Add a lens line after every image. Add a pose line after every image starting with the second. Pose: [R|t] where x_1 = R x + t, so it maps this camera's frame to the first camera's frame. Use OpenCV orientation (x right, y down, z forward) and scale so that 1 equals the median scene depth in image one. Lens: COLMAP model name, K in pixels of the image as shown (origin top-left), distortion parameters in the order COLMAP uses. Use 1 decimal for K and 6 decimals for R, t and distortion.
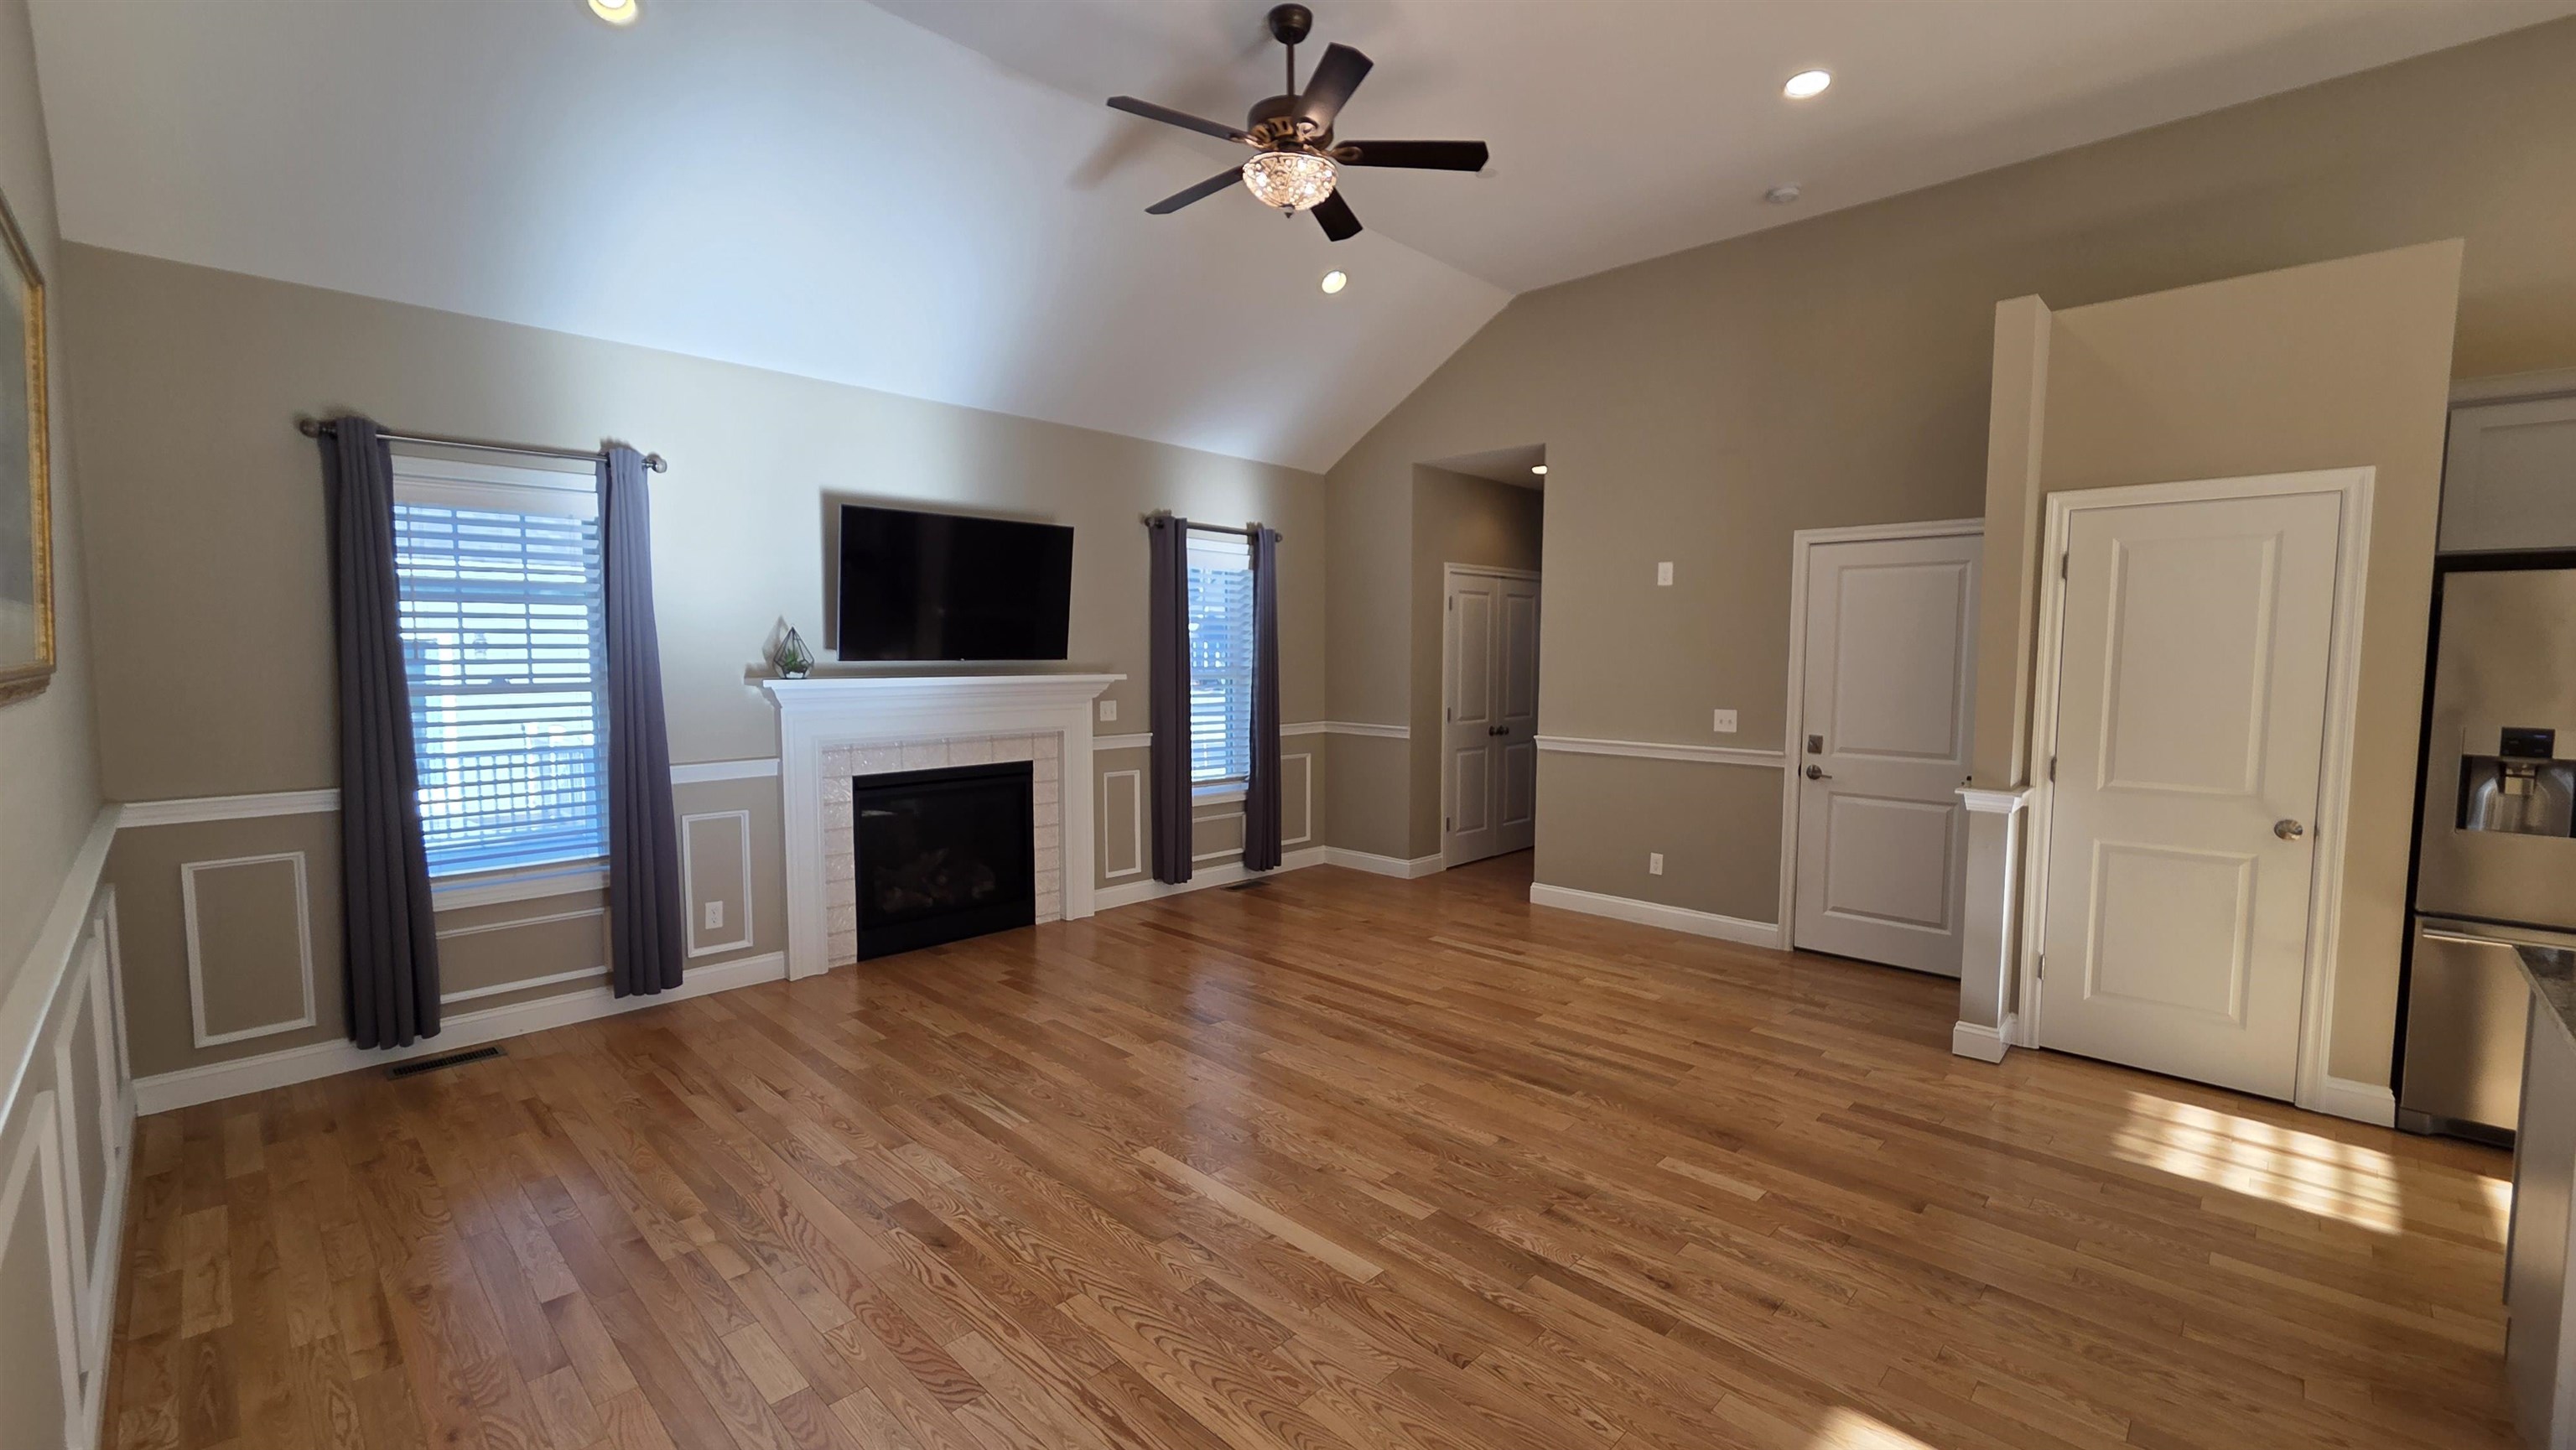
lens RADIAL K [[1052.6, 0, 1283.4], [0, 1052.6, 727.3], [0, 0, 1]] dist [0.003492, -0.000227]
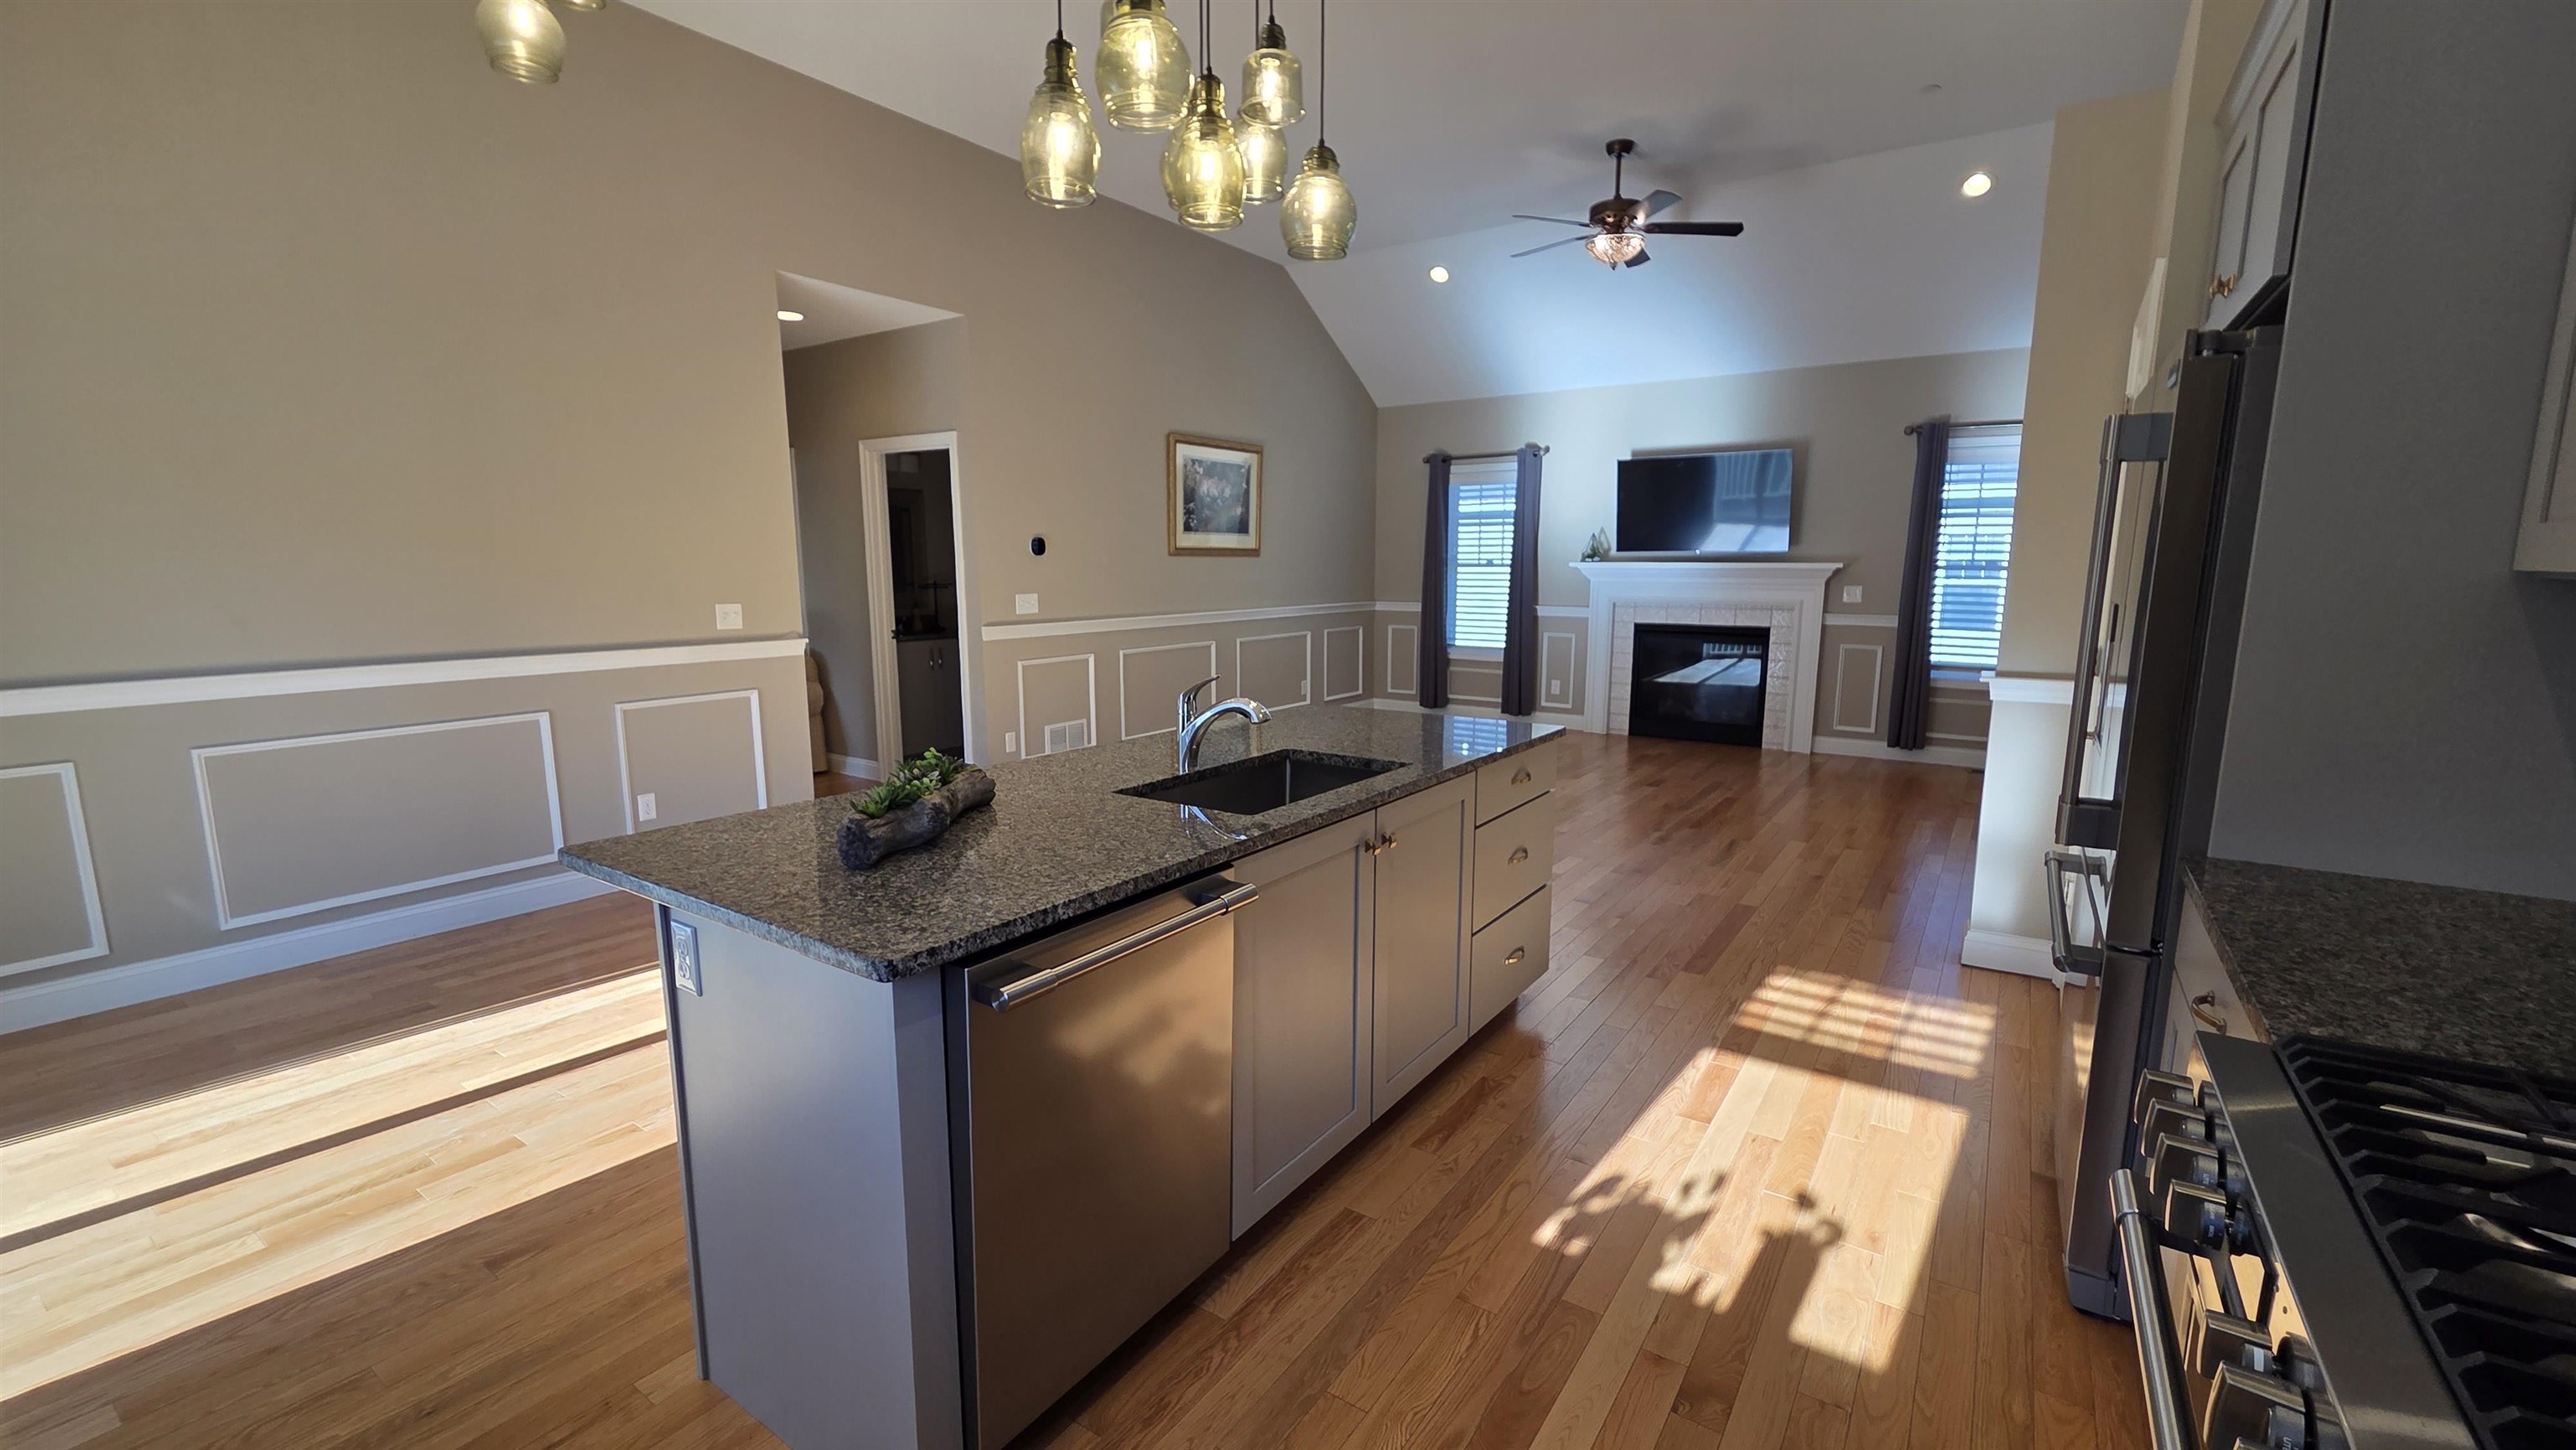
lens RADIAL K [[1052.6, 0, 1283.4], [0, 1052.6, 727.3], [0, 0, 1]] dist [0.003492, -0.000227]
pose [[0.169013, 0.149734, -0.974174, 1.254834], [-0.076547, 0.987402, 0.138487, 0.023896], [0.982637, 0.051164, 0.178345, 0.184380]]
